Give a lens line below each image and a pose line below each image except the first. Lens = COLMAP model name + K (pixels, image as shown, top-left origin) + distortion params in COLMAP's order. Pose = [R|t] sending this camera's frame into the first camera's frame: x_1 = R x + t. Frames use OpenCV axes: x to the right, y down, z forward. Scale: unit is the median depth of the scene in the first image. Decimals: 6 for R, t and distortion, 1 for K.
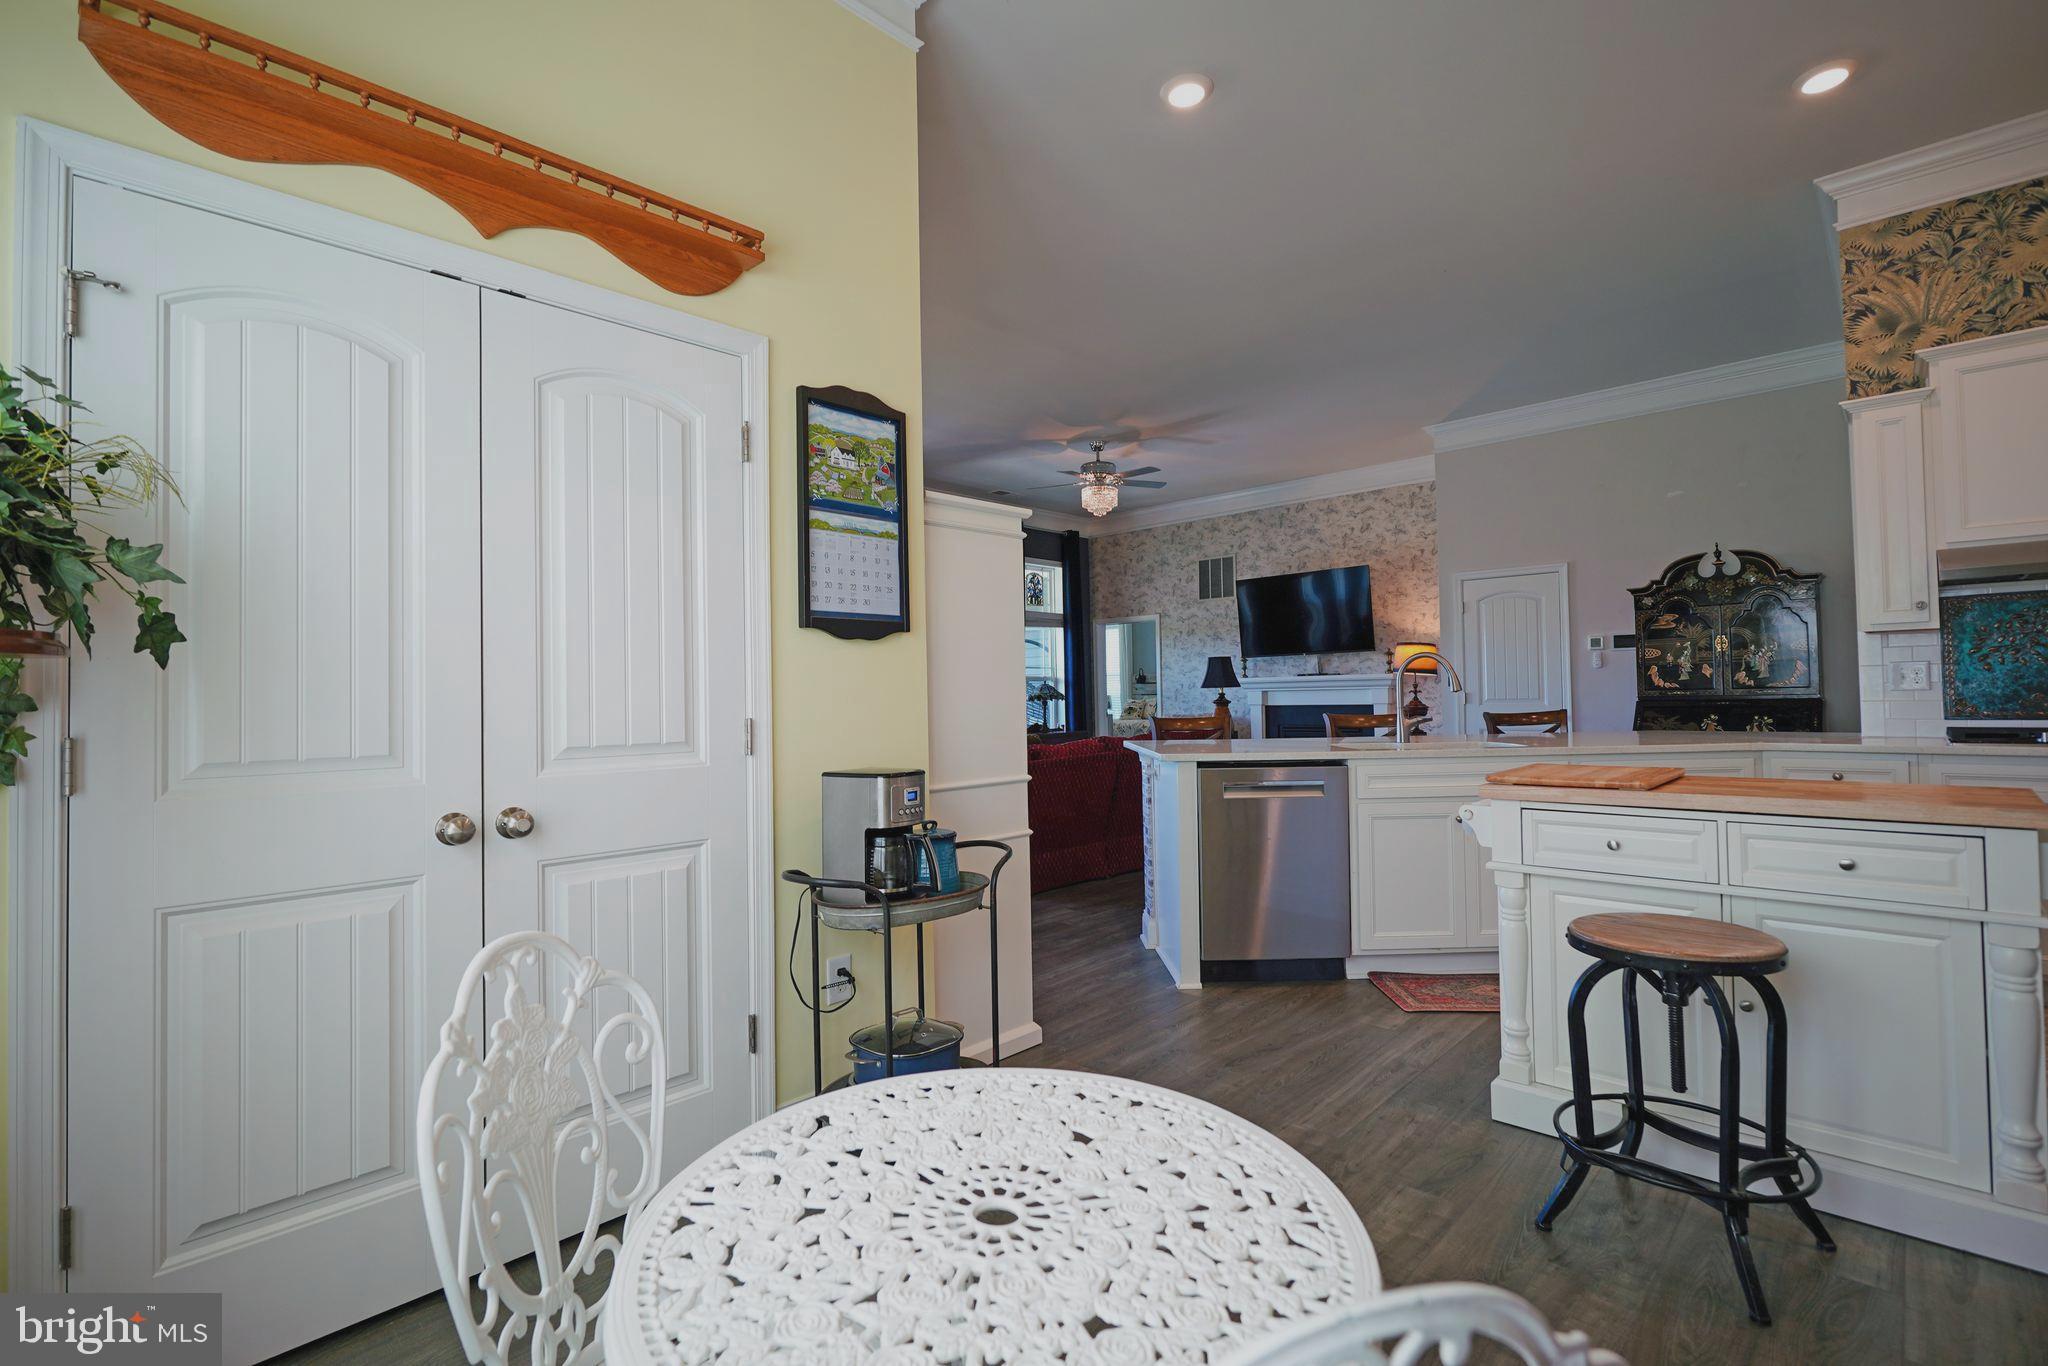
lens RADIAL K [[946.1, 0, 1009.1], [0, 946.1, 675.1], [0, 0, 1]] dist [-0.005752, 0.002917]
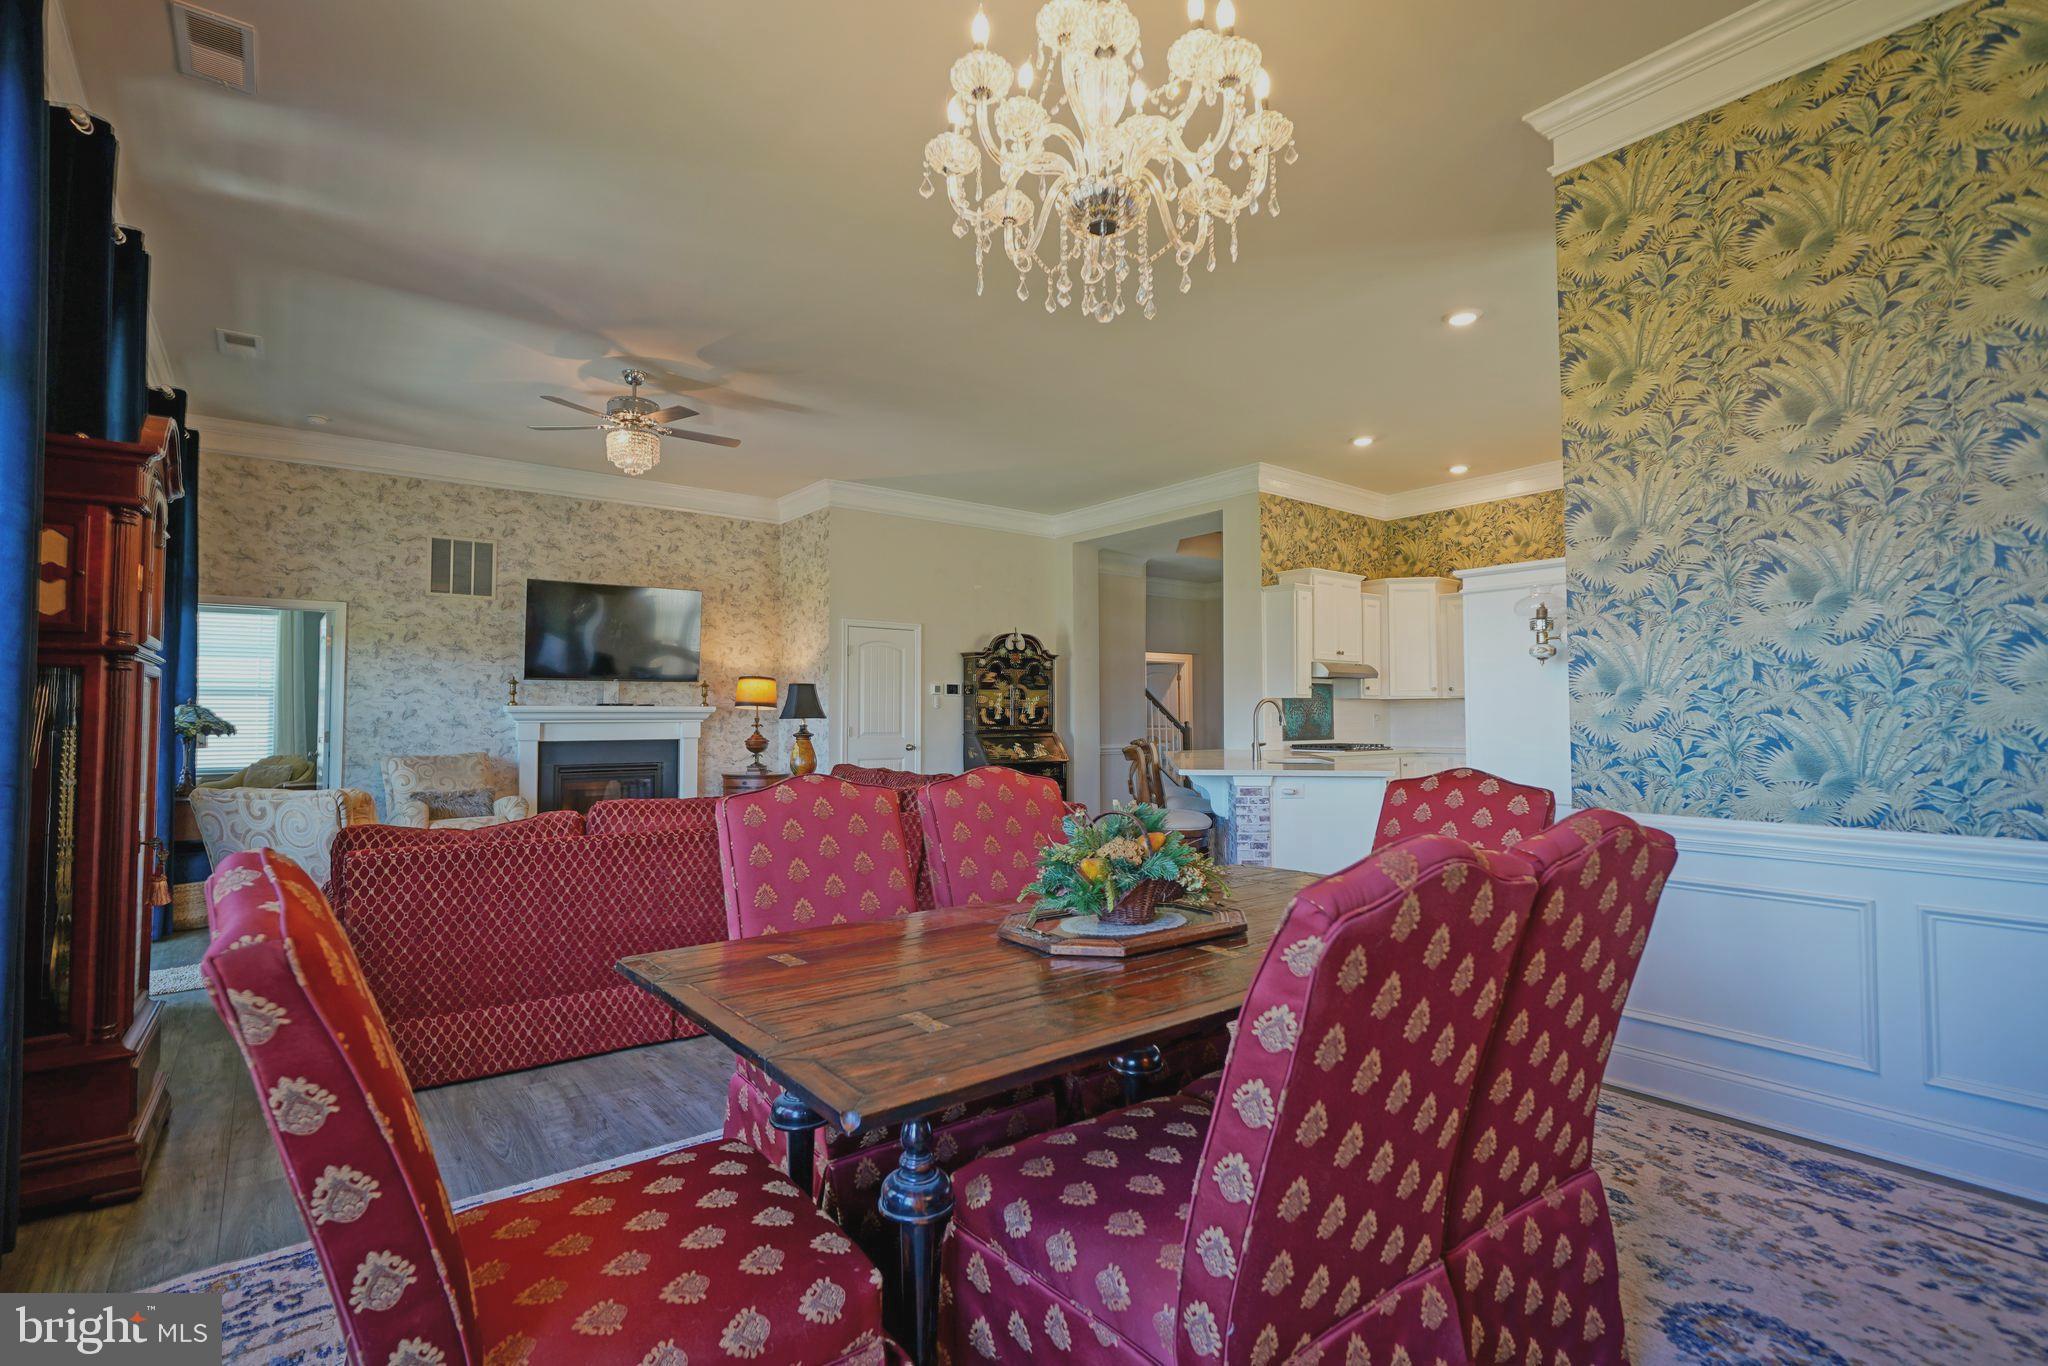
lens RADIAL K [[946.1, 0, 1005.9], [0, 946.1, 675.8], [0, 0, 1]] dist [-0.005752, 0.002917]
pose [[0.148744, 0.062124, 0.986922, -0.709347], [-0.022297, 0.997982, -0.059460, 0.024805], [-0.988624, -0.013161, 0.149829, 0.781645]]
